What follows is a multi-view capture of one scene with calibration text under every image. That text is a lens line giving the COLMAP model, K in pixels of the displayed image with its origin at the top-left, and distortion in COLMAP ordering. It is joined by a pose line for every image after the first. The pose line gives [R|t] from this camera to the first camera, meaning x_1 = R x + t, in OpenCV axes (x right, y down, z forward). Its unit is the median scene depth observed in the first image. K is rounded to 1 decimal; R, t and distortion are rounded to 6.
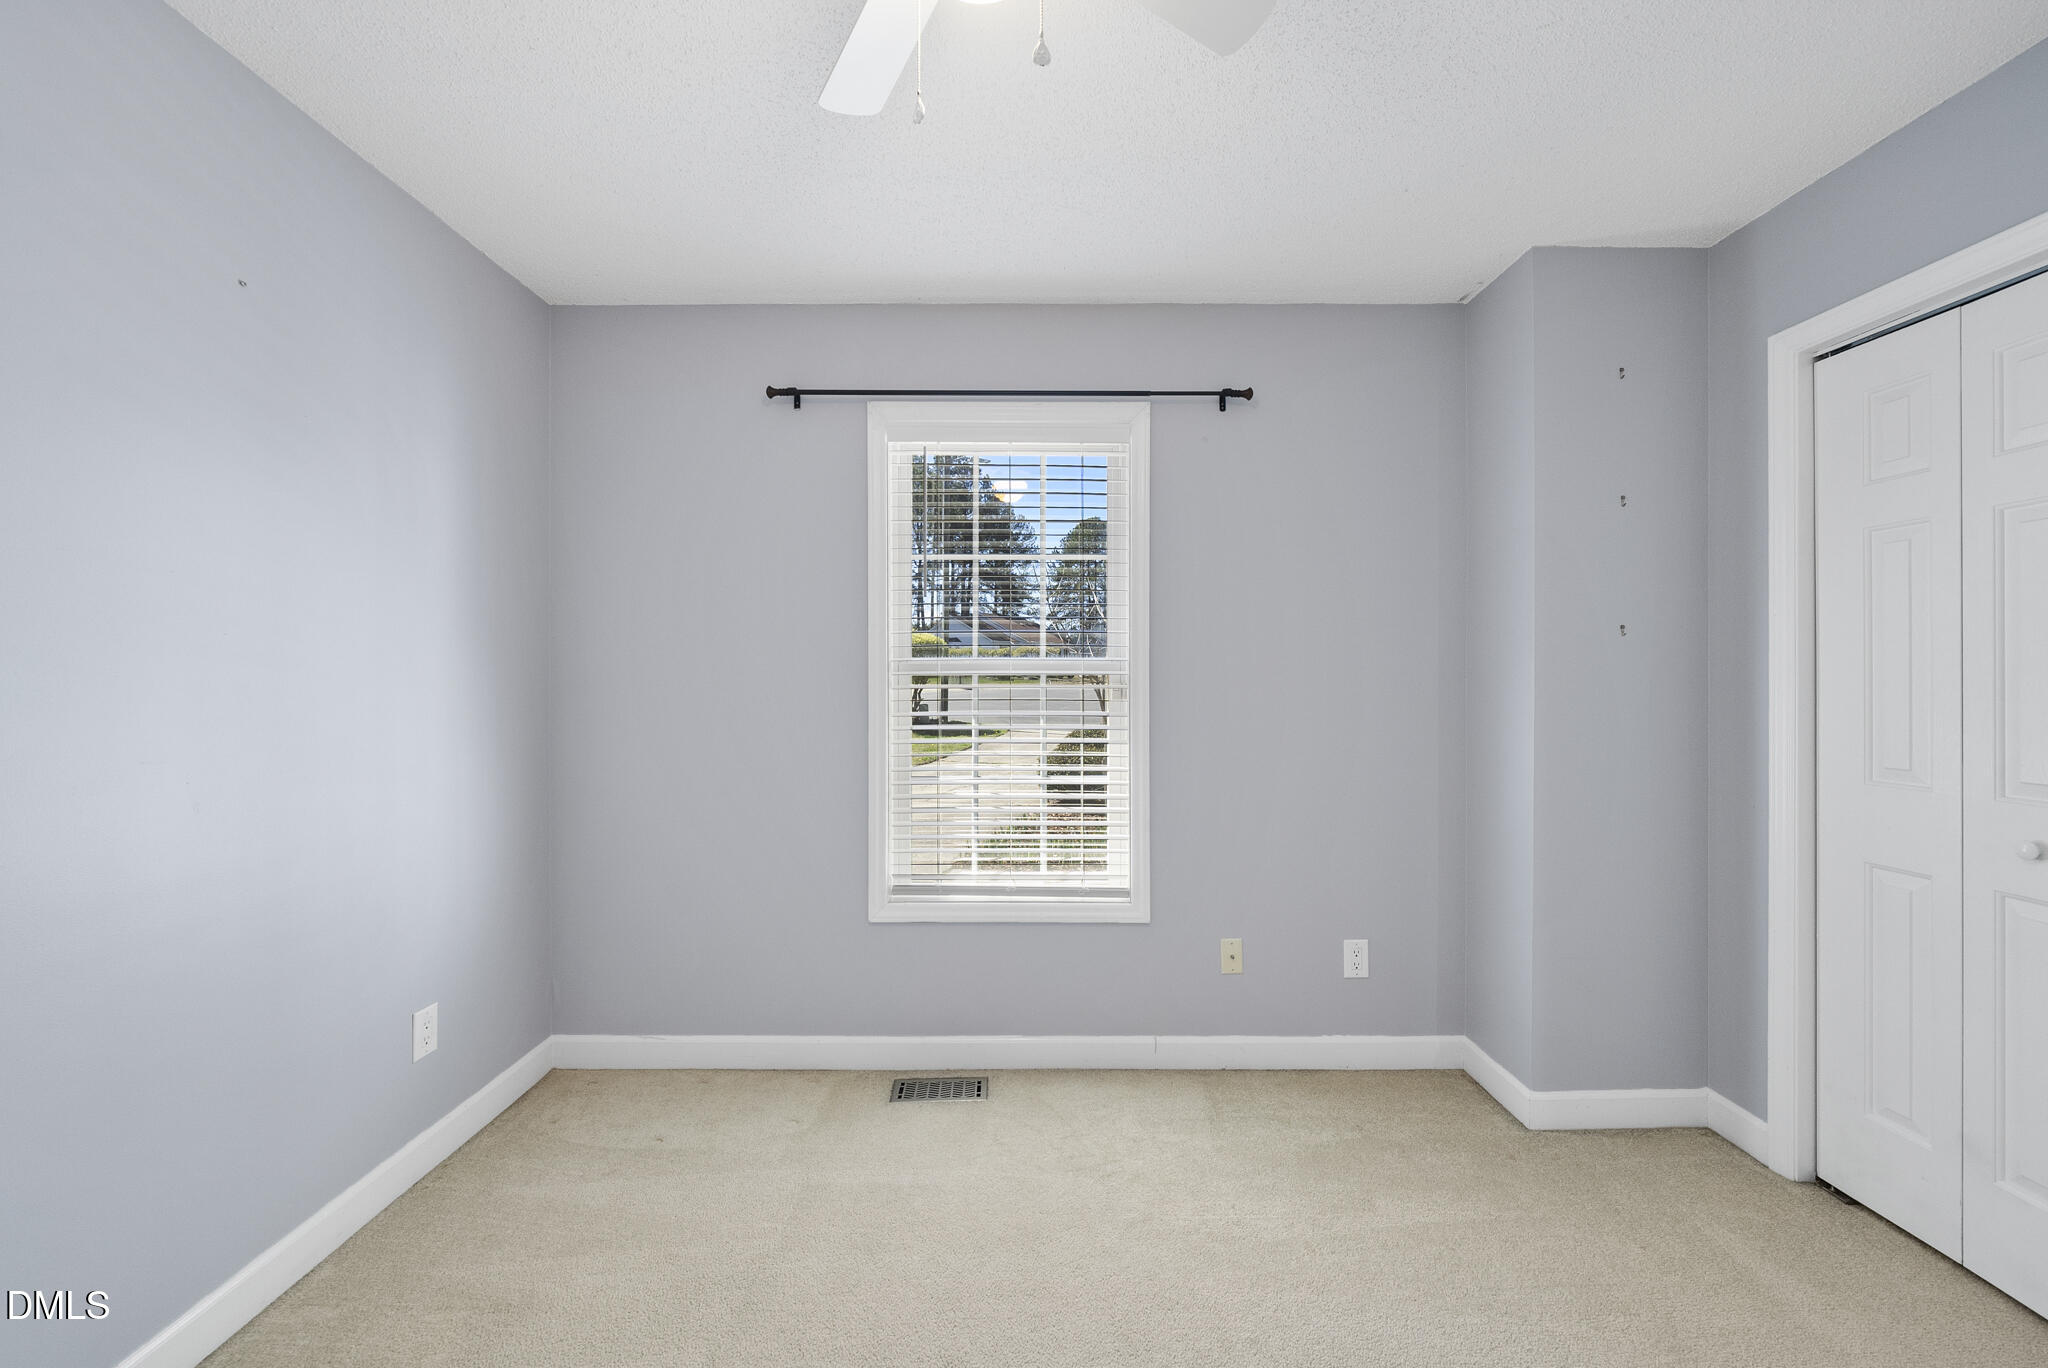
lens RADIAL K [[783.6, 0, 1024.0], [0, 783.6, 684.0], [0, 0, 1]] dist [-0.009205, -0.000166]
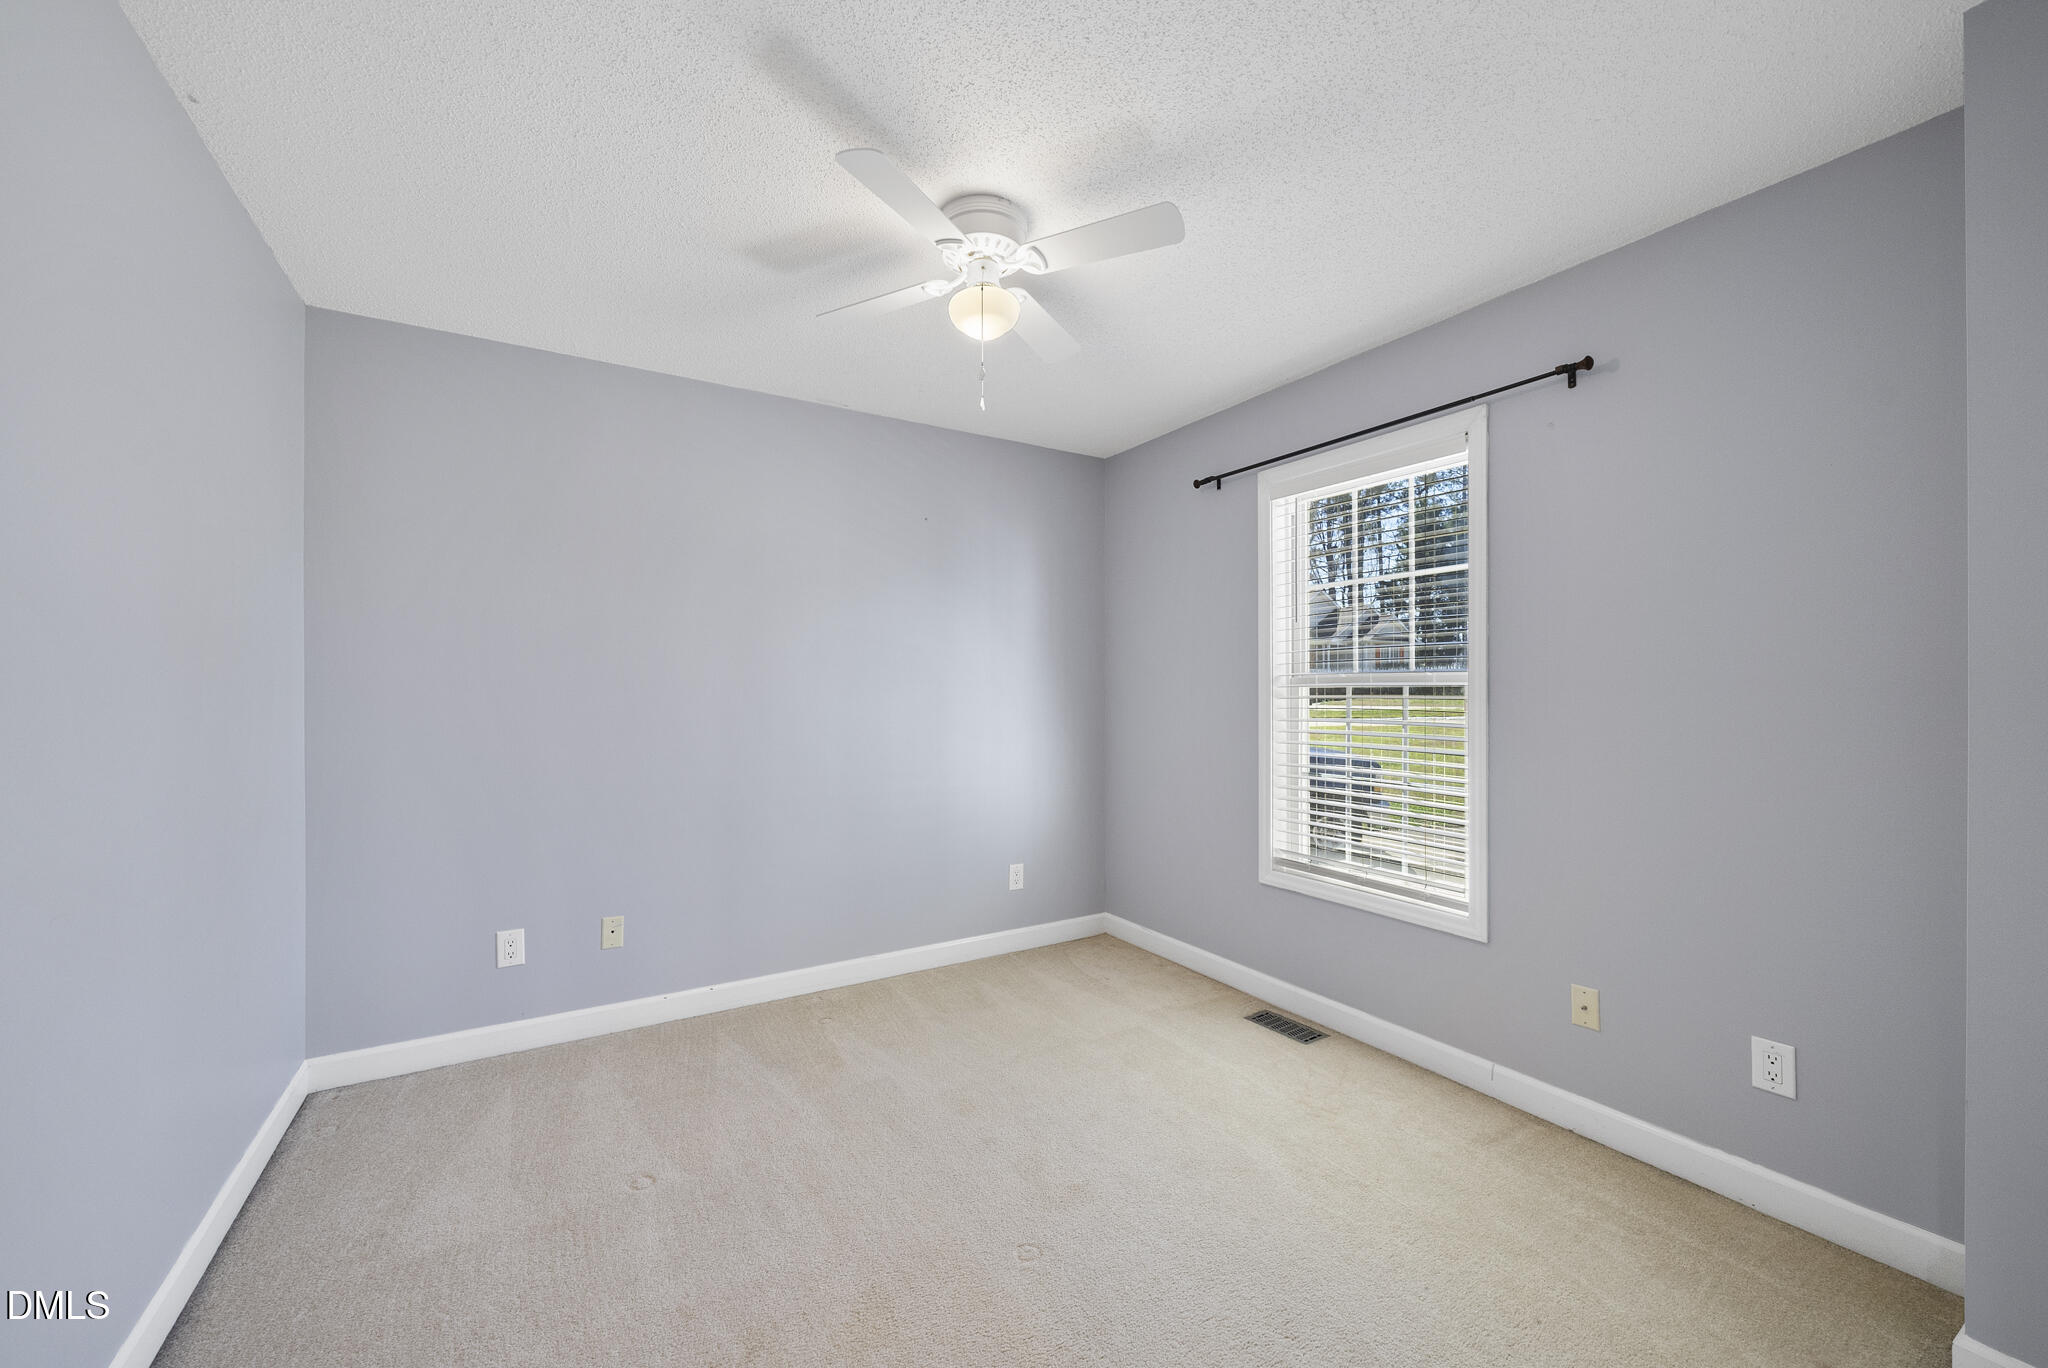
lens RADIAL K [[777.2, 0, 1027.3], [0, 777.2, 694.0], [0, 0, 1]] dist [-0.009797, -0.000262]
pose [[0.531649, 0.002877, -0.846960, 0.666456], [-0.002521, 0.999995, 0.001814, -0.002057], [0.846961, 0.001171, 0.531654, 0.012882]]
